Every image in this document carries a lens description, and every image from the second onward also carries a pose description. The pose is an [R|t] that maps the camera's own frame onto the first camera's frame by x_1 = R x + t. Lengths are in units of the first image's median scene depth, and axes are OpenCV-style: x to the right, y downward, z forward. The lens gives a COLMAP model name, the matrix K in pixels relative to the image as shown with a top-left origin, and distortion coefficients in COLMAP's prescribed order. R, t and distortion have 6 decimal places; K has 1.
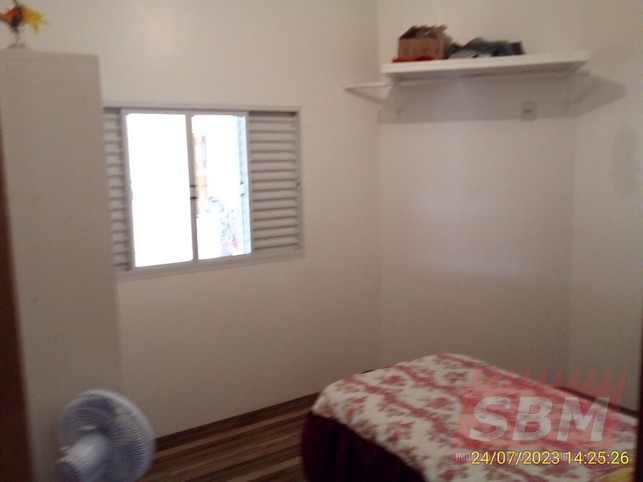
lens RADIAL K [[585.1, 0, 321.5], [0, 585.1, 241.0], [0, 0, 1]] dist [0.073079, -0.178783]
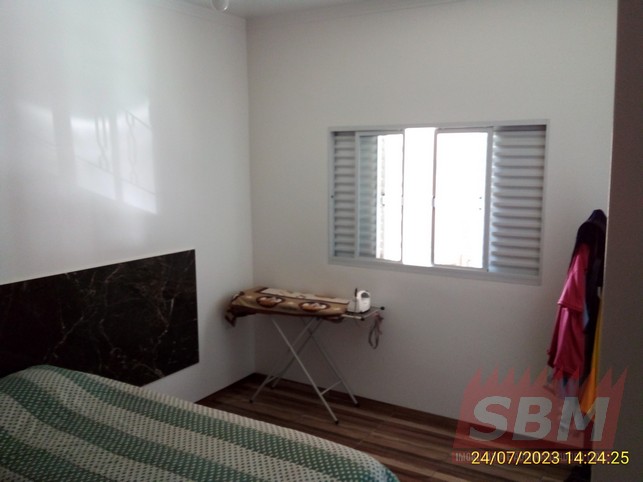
lens RADIAL K [[527.3, 0, 321.5], [0, 527.3, 241.0], [0, 0, 1]] dist [-0.002216, -0.116159]
pose [[0.490422, 0.141719, -0.859885, 0.525024], [-0.143793, 0.986324, 0.080548, -0.059951], [0.859541, 0.084143, 0.504093, 0.316673]]
